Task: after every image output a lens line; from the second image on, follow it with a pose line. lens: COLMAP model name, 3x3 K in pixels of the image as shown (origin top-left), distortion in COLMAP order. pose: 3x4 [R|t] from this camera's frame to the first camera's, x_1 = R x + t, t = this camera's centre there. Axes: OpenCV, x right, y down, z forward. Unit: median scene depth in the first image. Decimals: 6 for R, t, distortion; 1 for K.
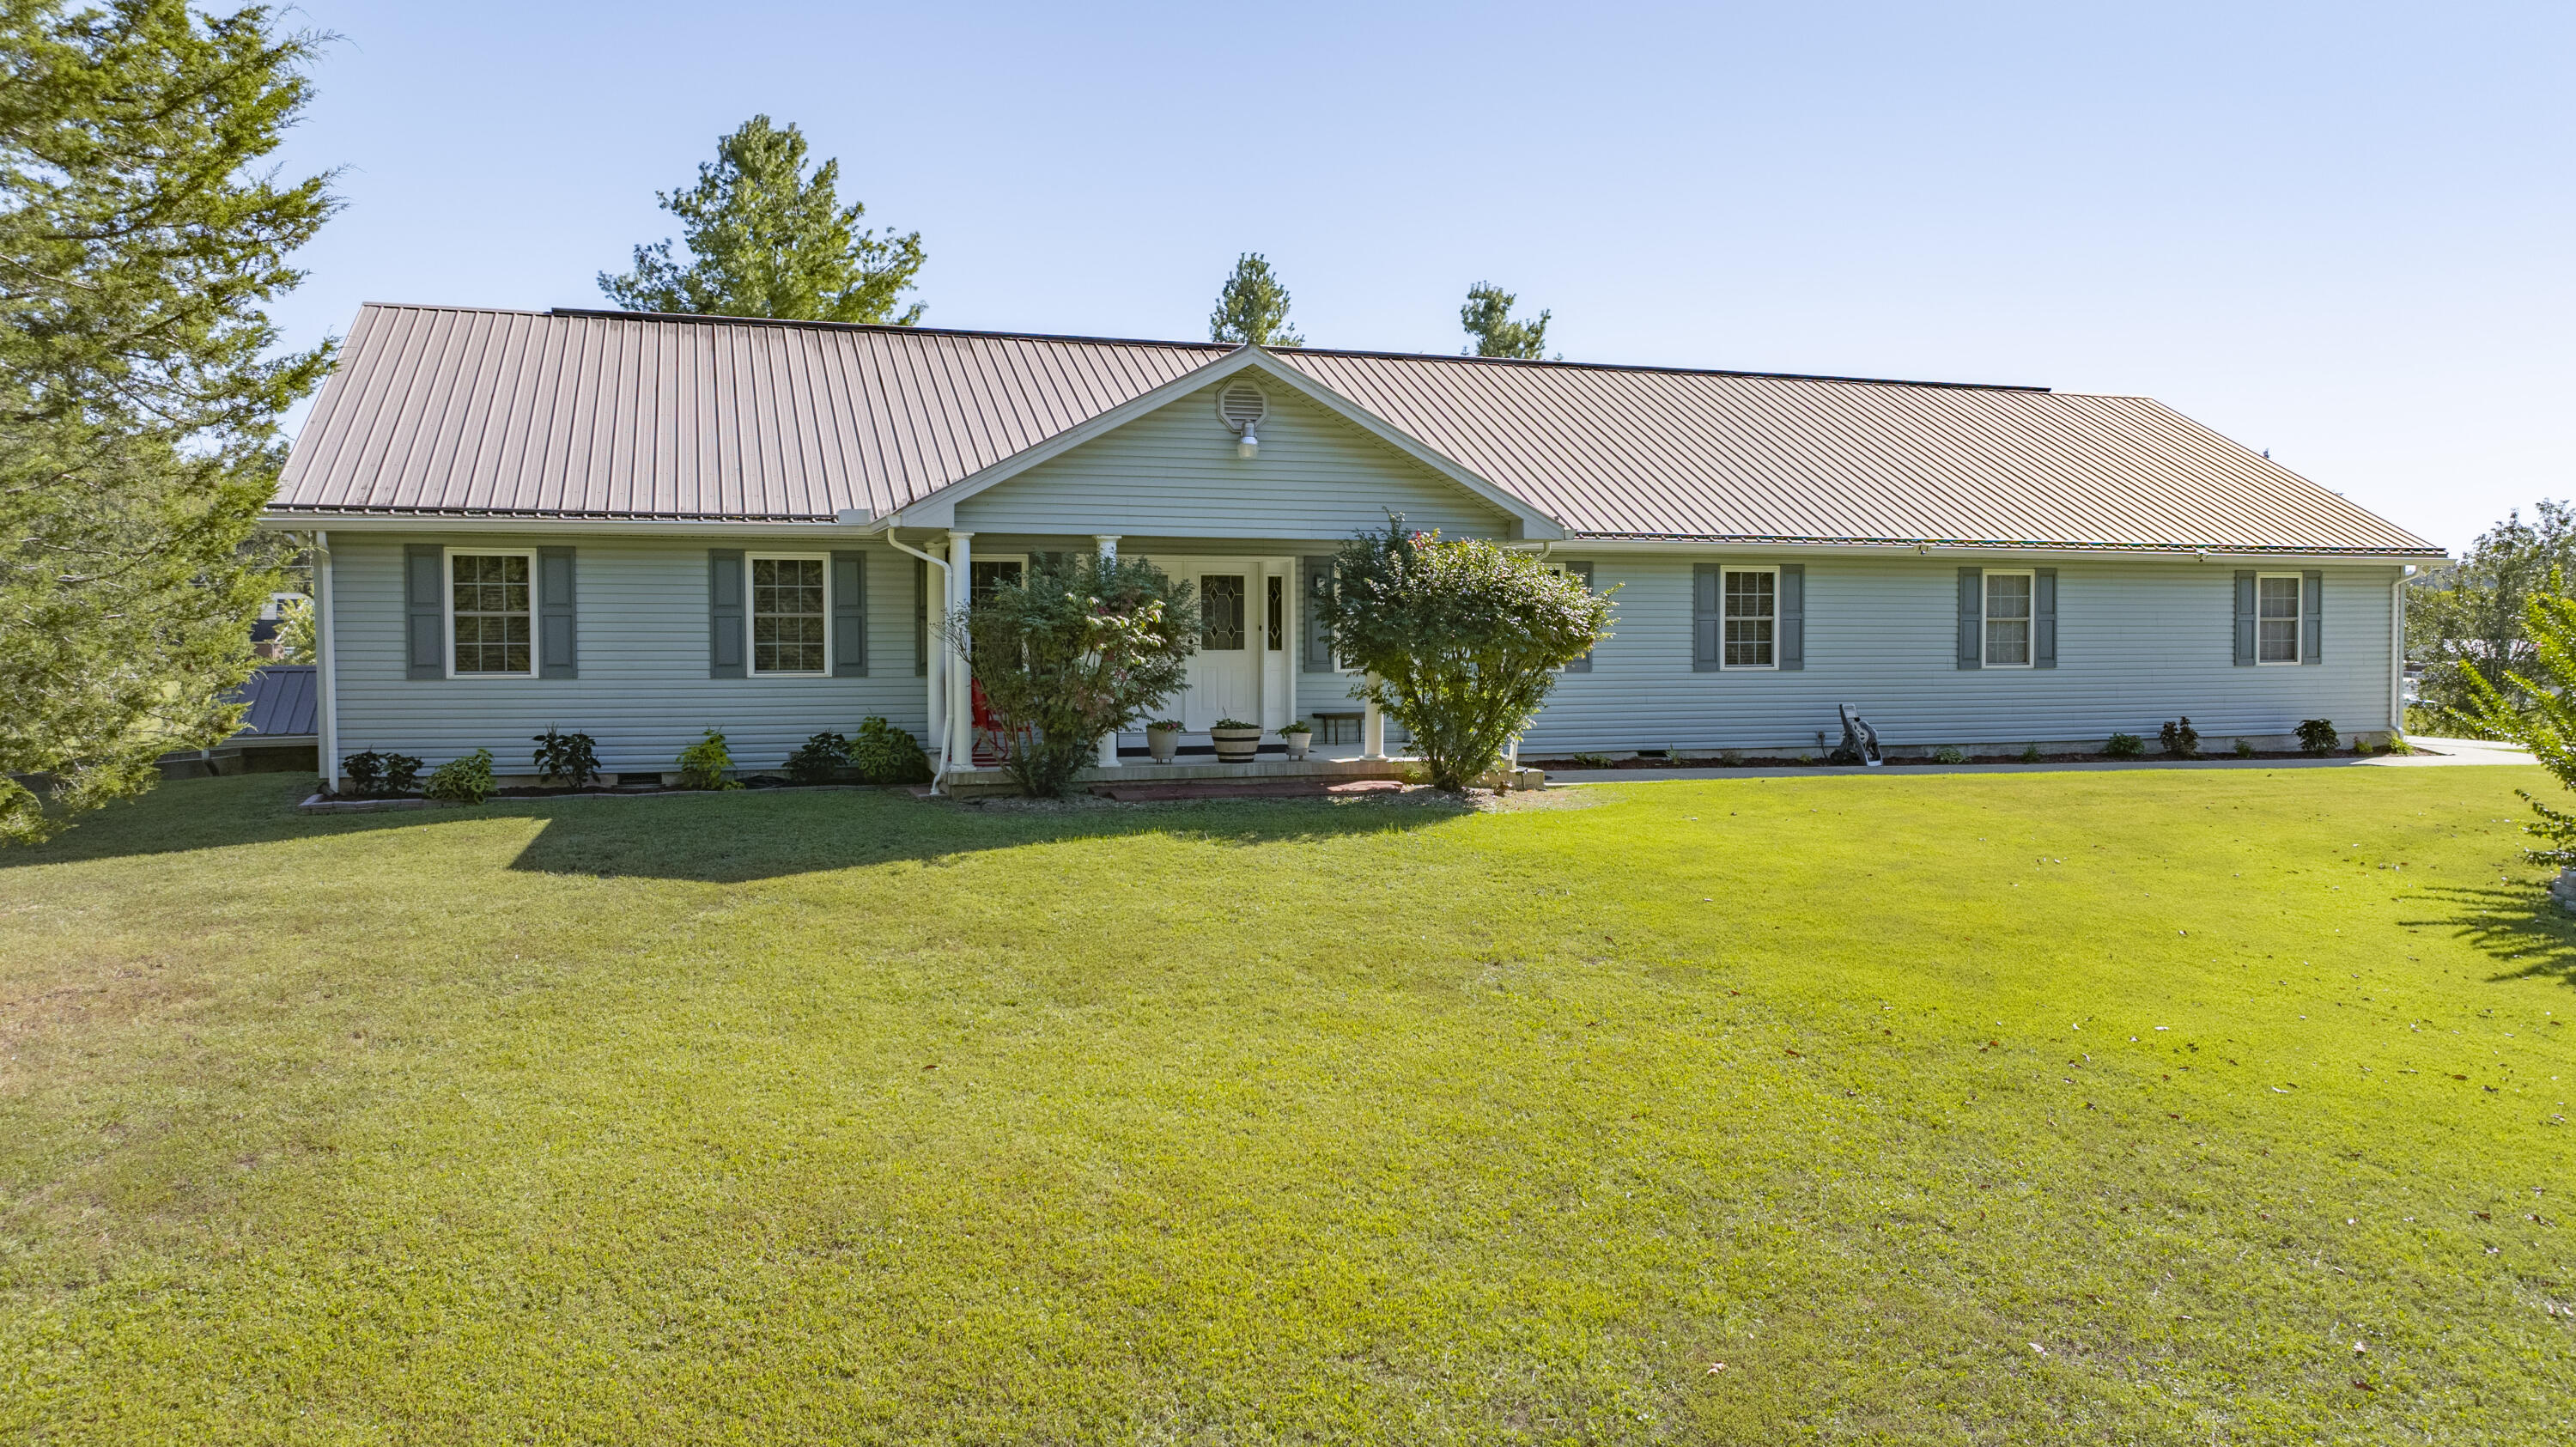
lens RADIAL K [[1813.4, 0, 1299.1], [0, 1813.4, 719.5], [0, 0, 1]] dist [-0.037101, 0.032507]
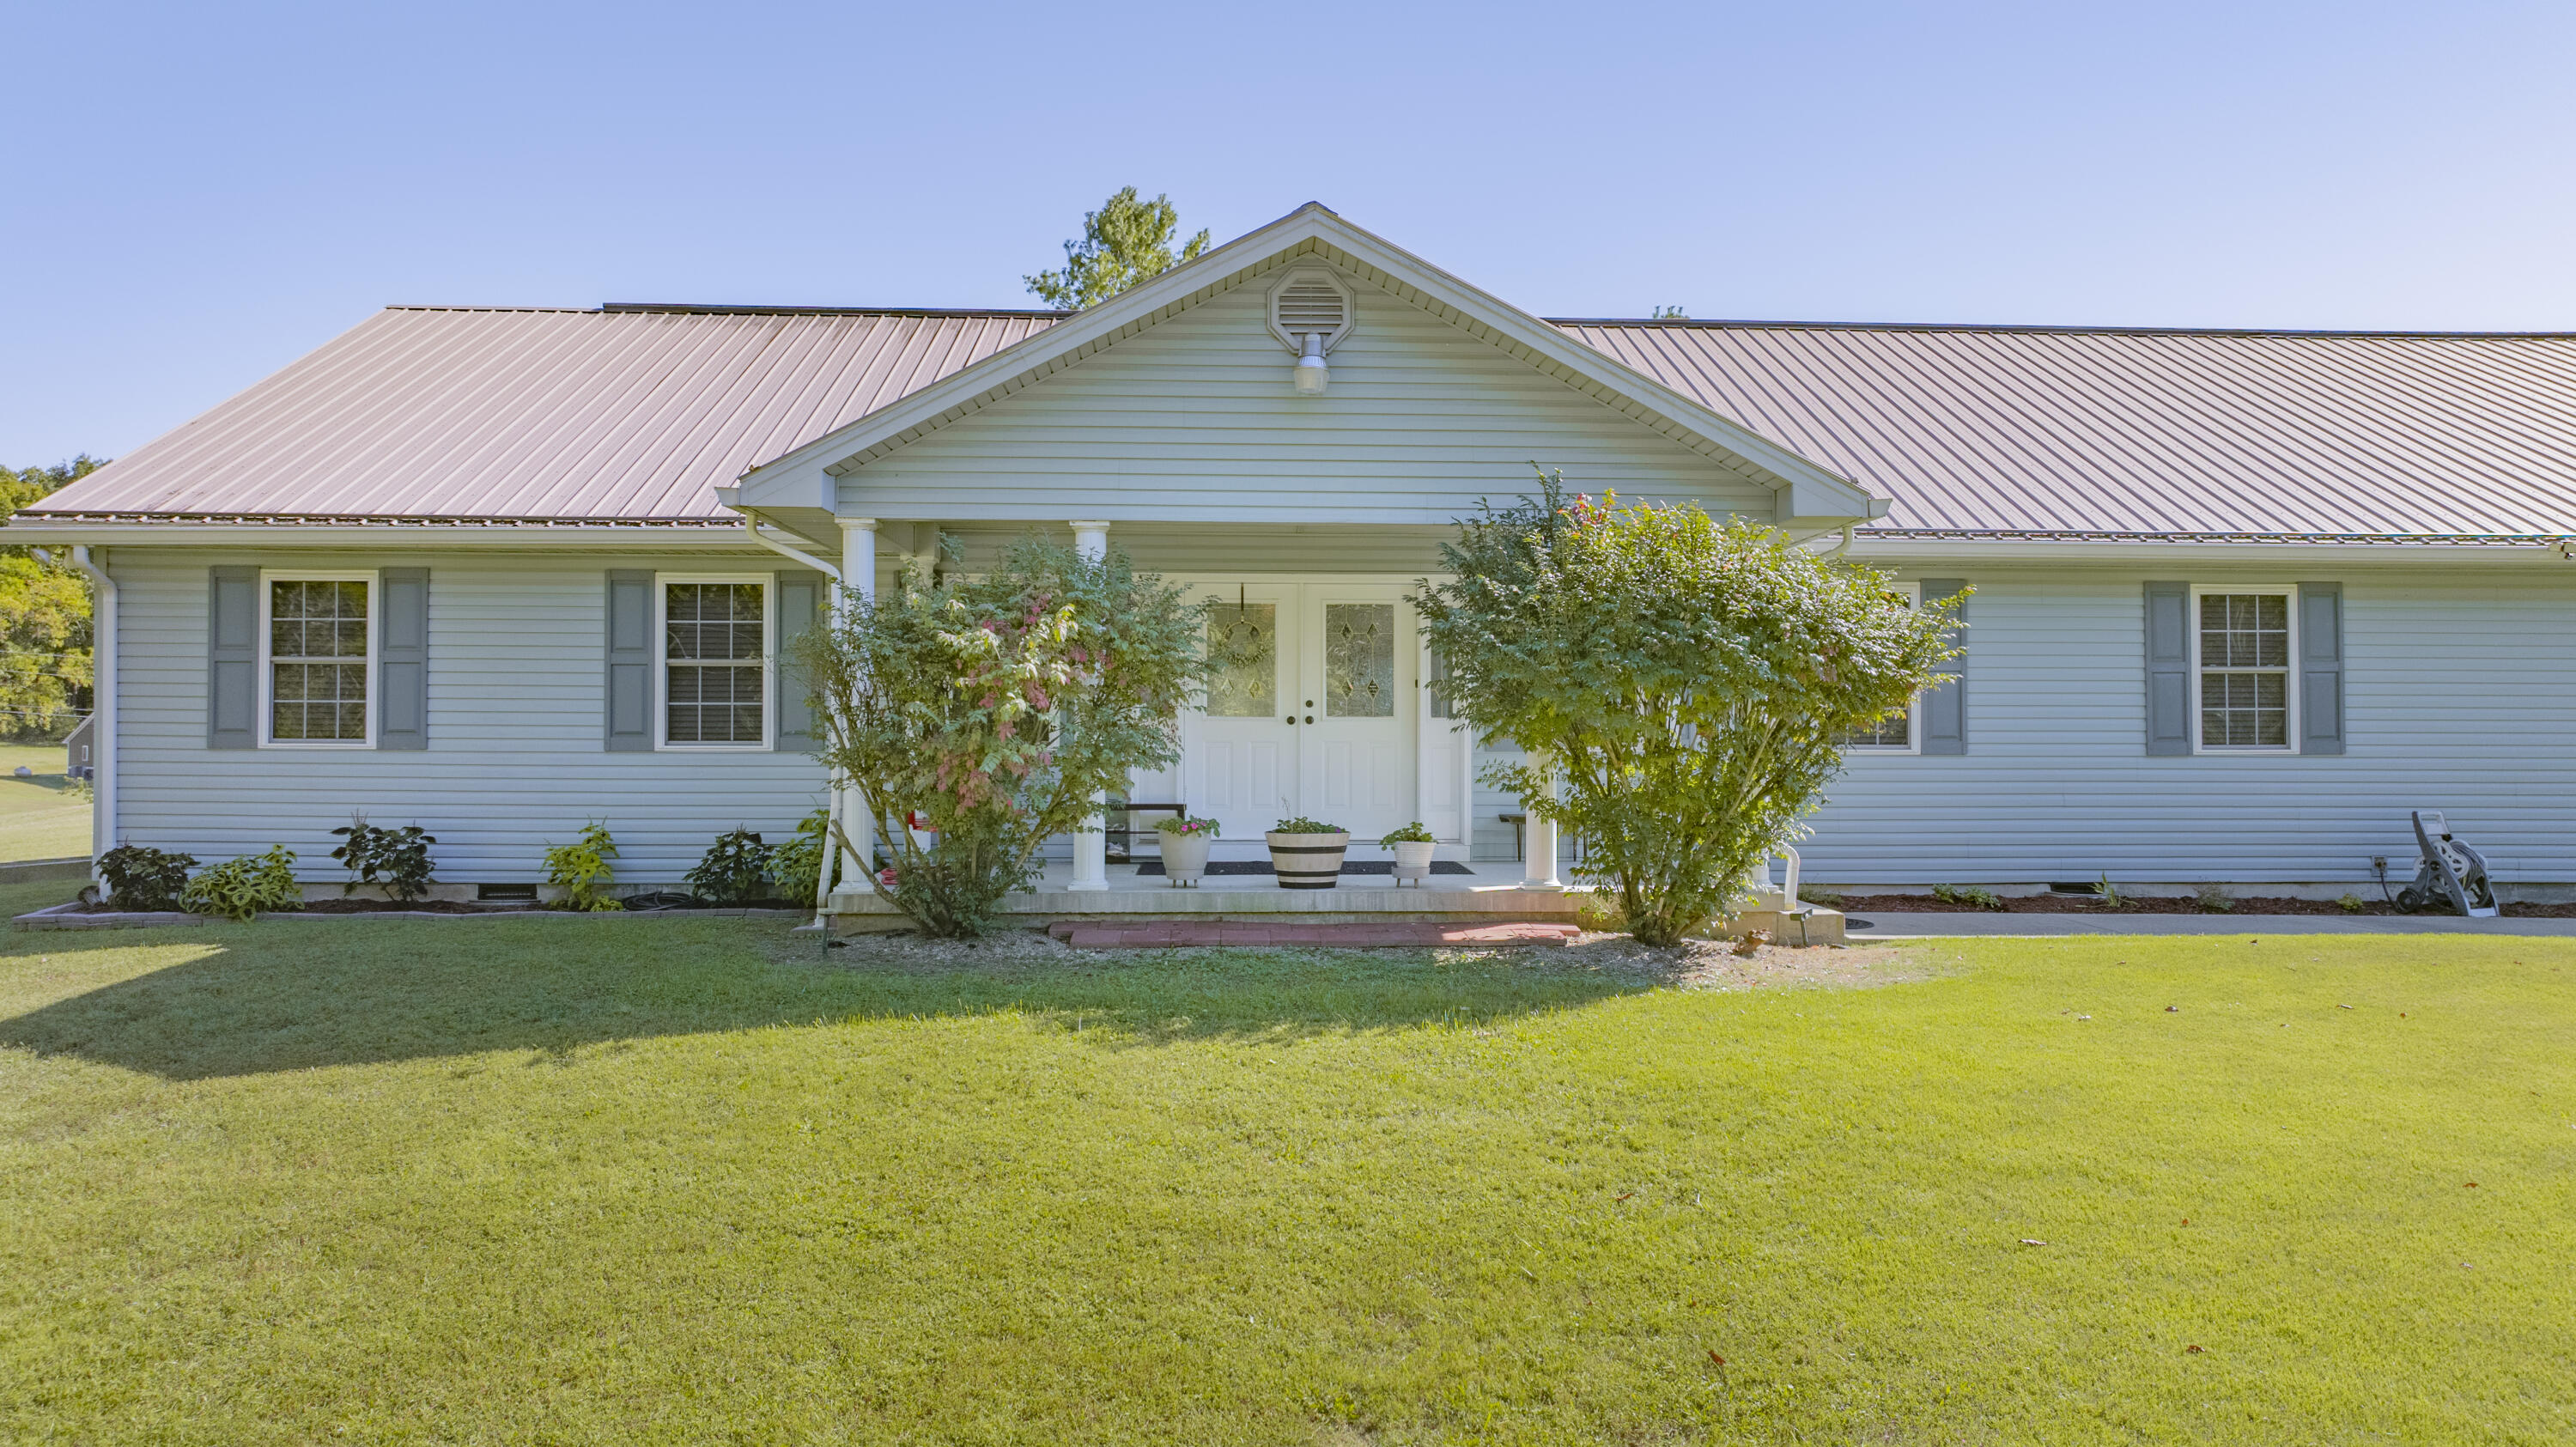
lens RADIAL K [[1813.4, 0, 1297.0], [0, 1813.4, 710.9], [0, 0, 1]] dist [-0.037101, 0.032507]
pose [[0.961961, -0.004418, -0.273151, 0.118533], [-0.015073, 0.997488, -0.069218, 0.005675], [0.272770, 0.070702, 0.959478, 0.364746]]
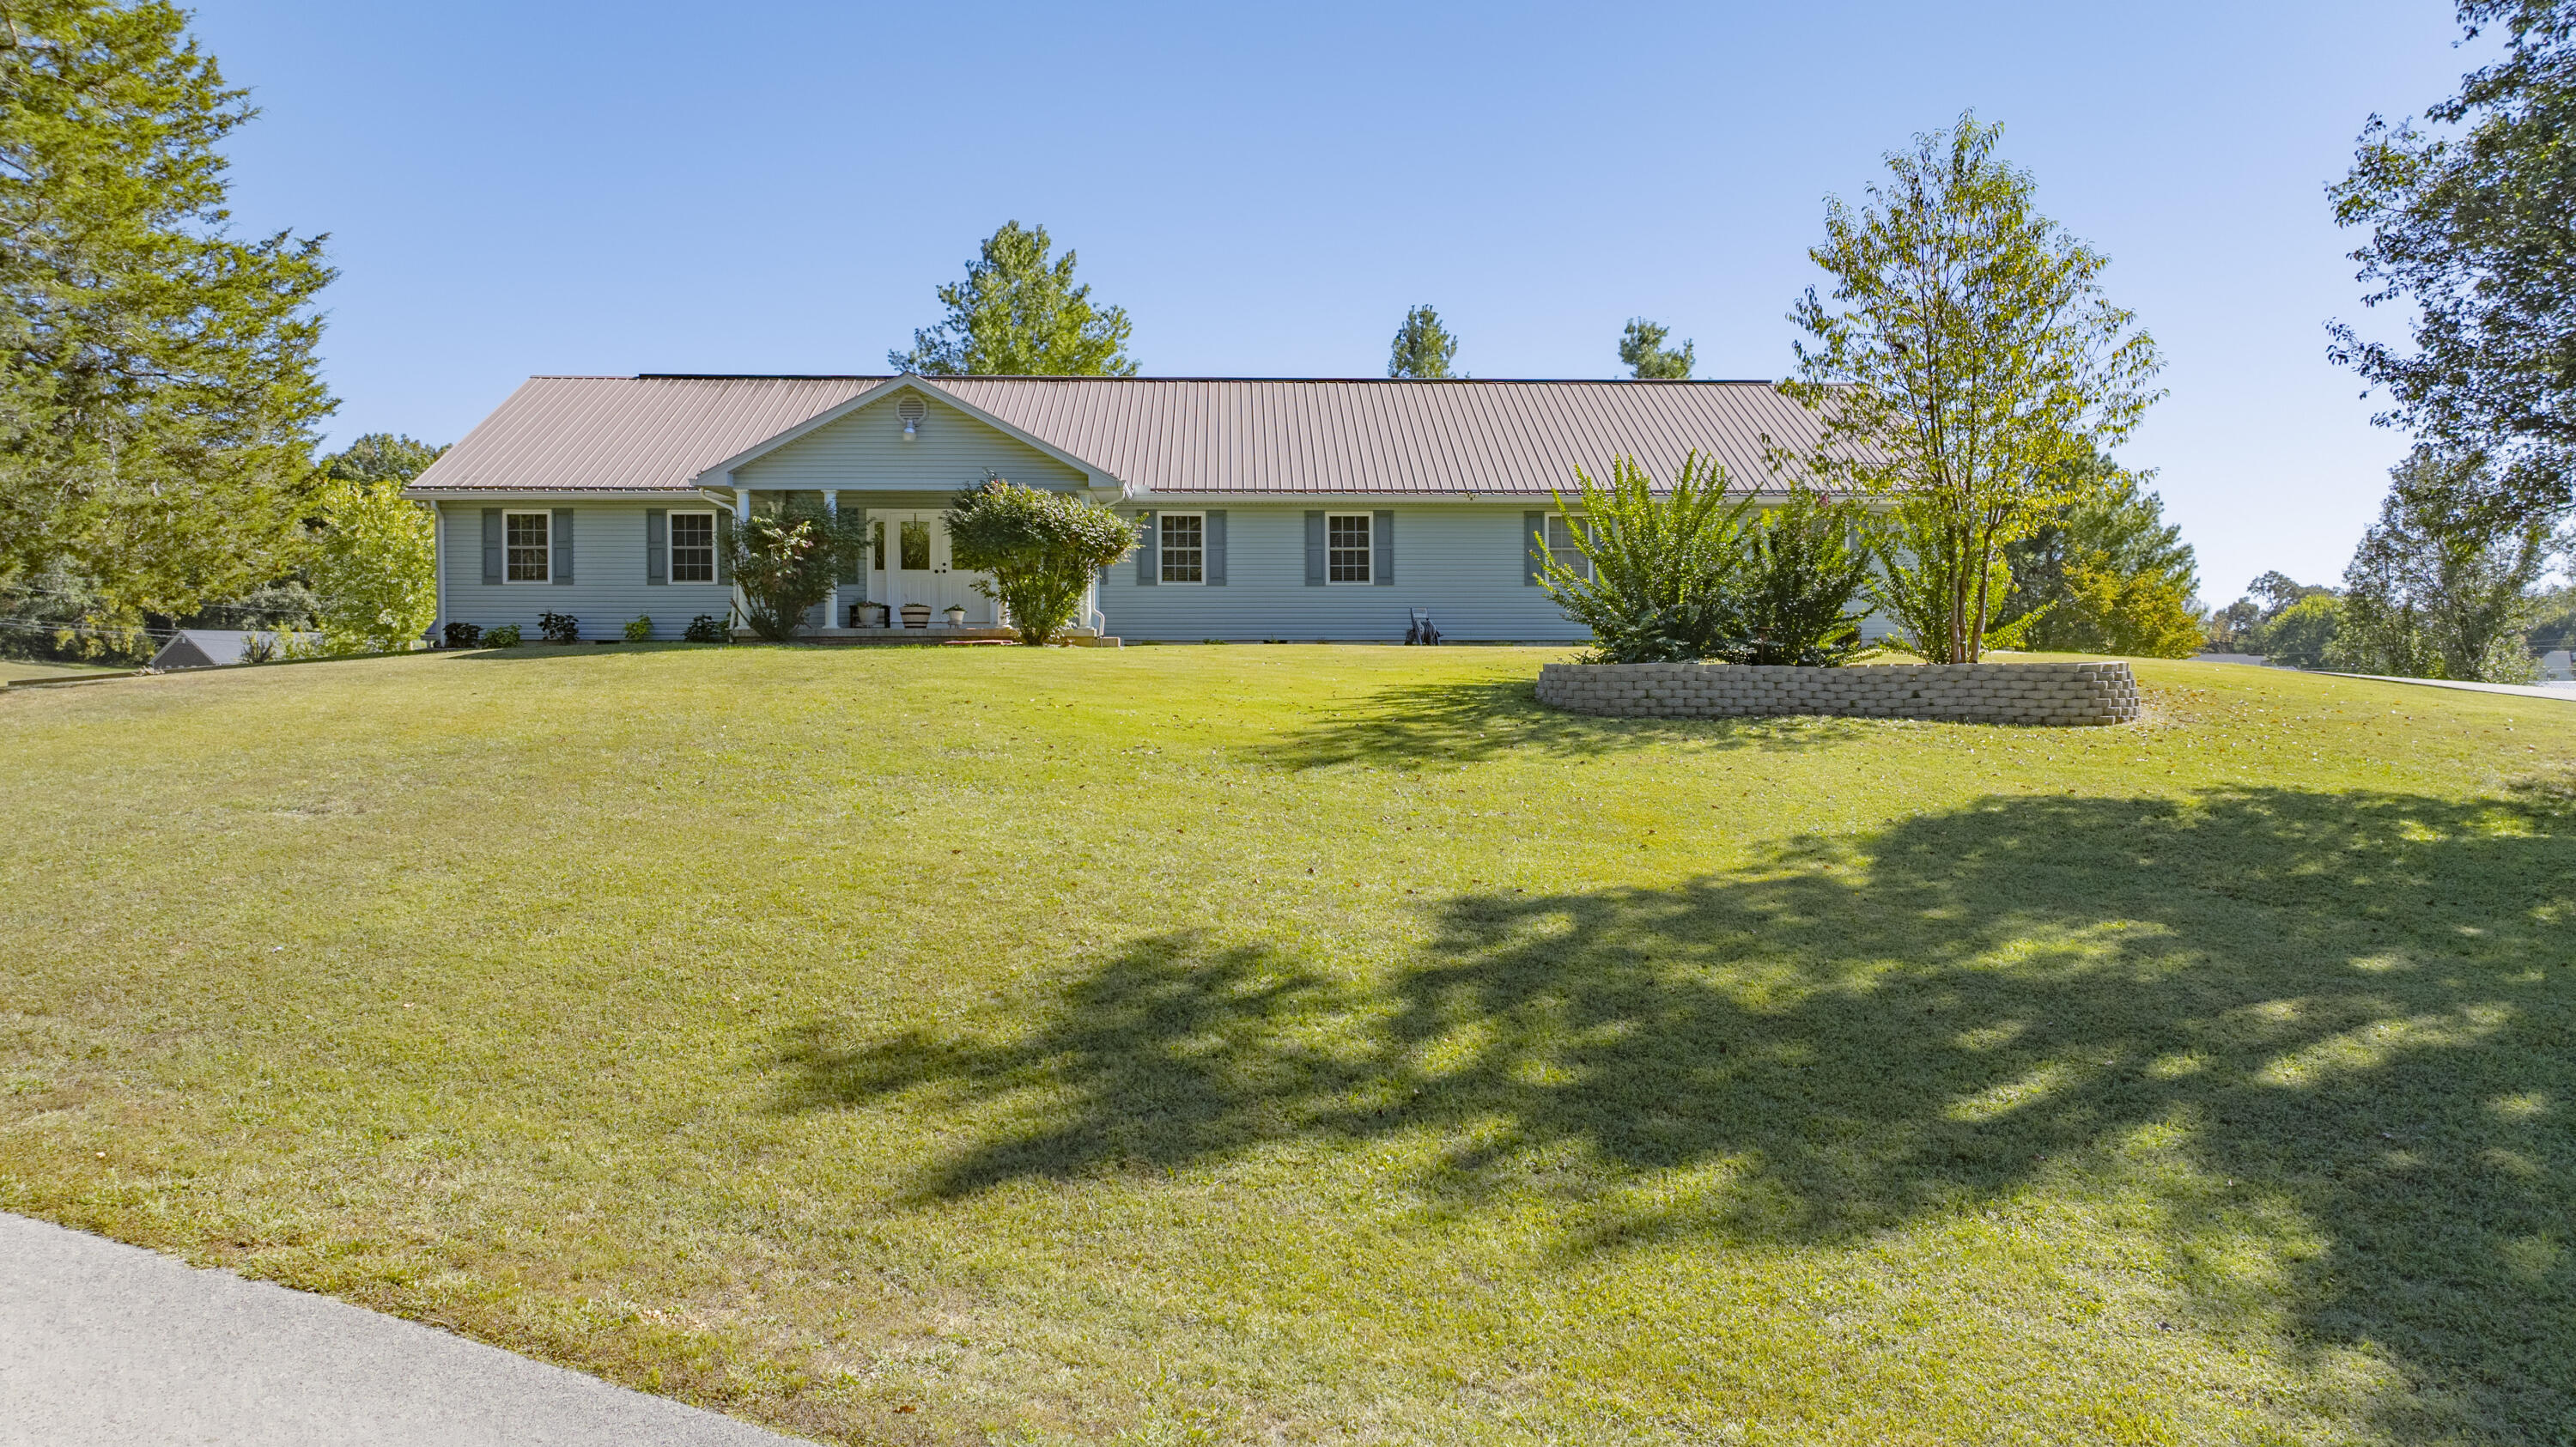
lens RADIAL K [[1813.4, 0, 1293.0], [0, 1813.4, 704.2], [0, 0, 1]] dist [-0.037101, 0.032507]
pose [[0.959609, 0.001308, -0.281334, 0.676989], [-0.011943, 0.999277, -0.036088, 0.131834], [0.281084, 0.037991, 0.958931, -0.415592]]
